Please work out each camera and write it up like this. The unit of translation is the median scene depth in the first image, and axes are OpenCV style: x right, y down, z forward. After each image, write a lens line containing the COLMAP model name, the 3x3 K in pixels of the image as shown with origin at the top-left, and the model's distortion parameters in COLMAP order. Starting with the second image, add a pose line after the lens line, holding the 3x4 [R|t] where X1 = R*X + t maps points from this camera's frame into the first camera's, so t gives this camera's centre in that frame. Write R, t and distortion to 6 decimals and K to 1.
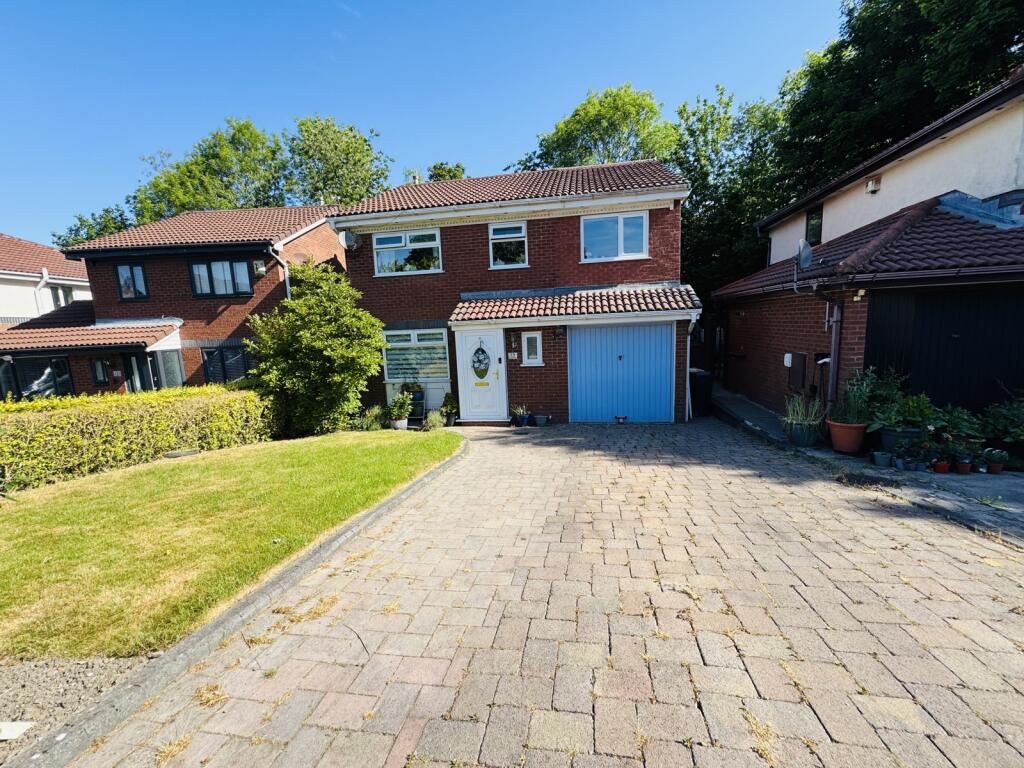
lens RADIAL K [[408.2, 0, 512.0], [0, 408.2, 384.0], [0, 0, 1]] dist [-0.004292, 0.000371]
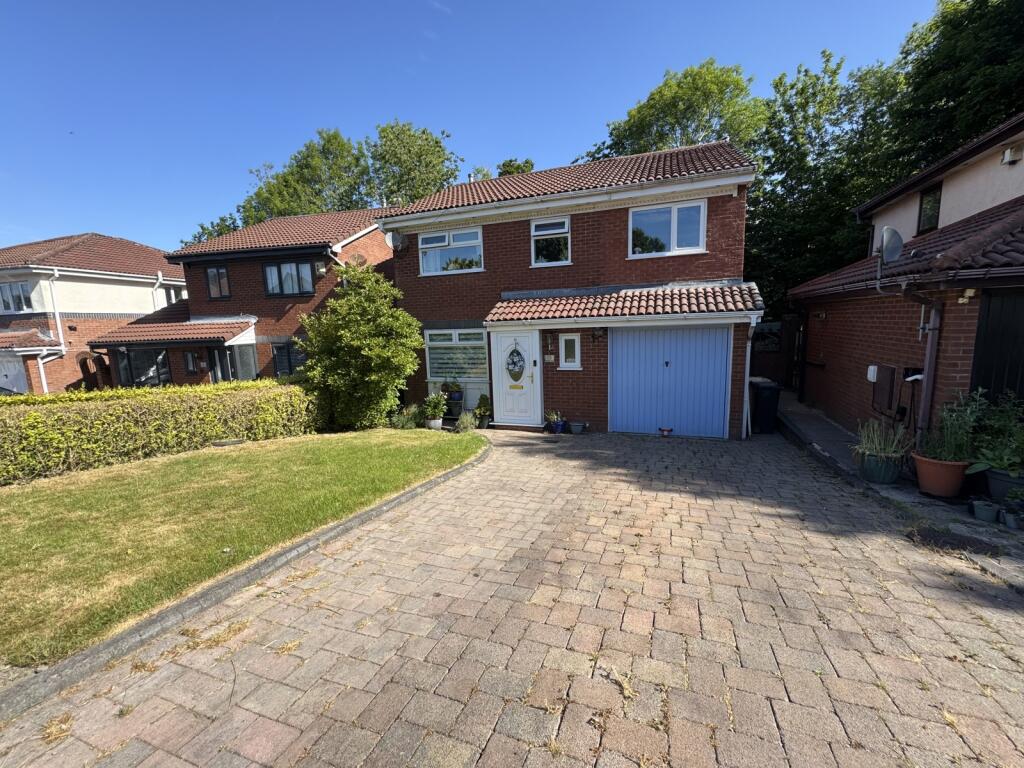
lens RADIAL K [[408.2, 0, 512.0], [0, 408.2, 384.0], [0, 0, 1]] dist [-0.004292, 0.000371]
pose [[0.983500, 0.036289, -0.177233, 0.085833], [-0.034719, 0.999326, 0.011954, -0.017871], [0.177547, -0.005603, 0.984096, 0.048157]]
